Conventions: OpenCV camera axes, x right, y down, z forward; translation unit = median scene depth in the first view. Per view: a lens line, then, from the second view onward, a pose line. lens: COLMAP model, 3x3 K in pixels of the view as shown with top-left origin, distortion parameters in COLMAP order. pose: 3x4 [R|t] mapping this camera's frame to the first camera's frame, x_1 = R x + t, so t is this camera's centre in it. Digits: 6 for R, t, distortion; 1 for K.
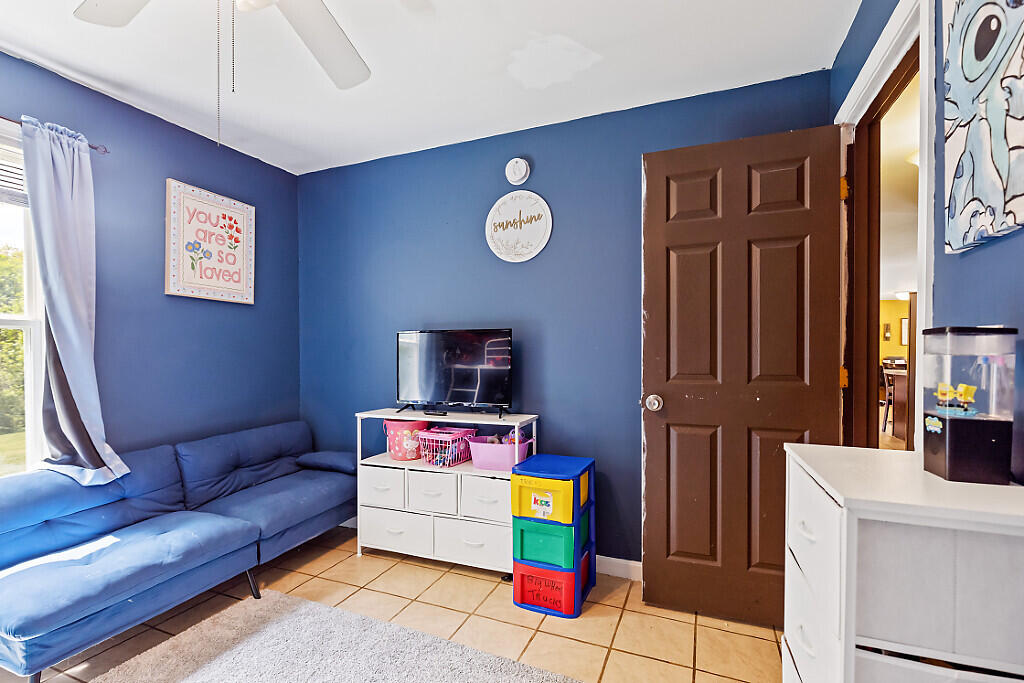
lens RADIAL K [[465.8, 0, 511.5], [0, 465.8, 353.1], [0, 0, 1]] dist [-0.000285, 0.000013]
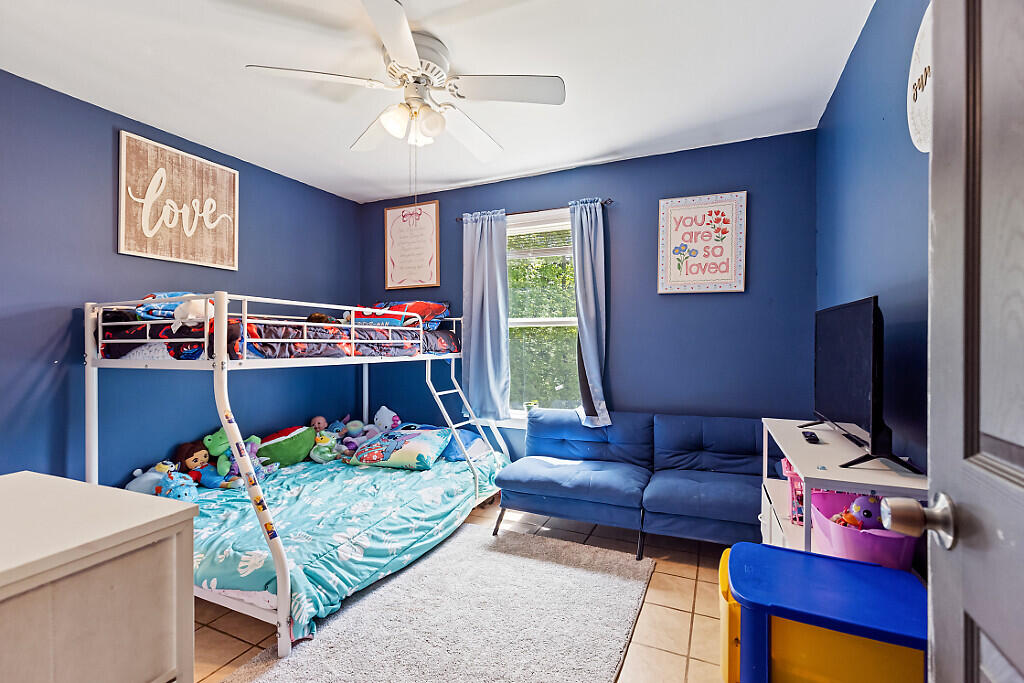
lens RADIAL K [[464.3, 0, 508.5], [0, 464.3, 337.7], [0, 0, 1]] dist [0.000652, 0.000299]
pose [[-0.030764, 0.001217, -0.999526, 0.485131], [-0.006283, 0.999979, 0.001411, -0.006338], [0.999507, 0.006324, -0.030756, 0.598299]]
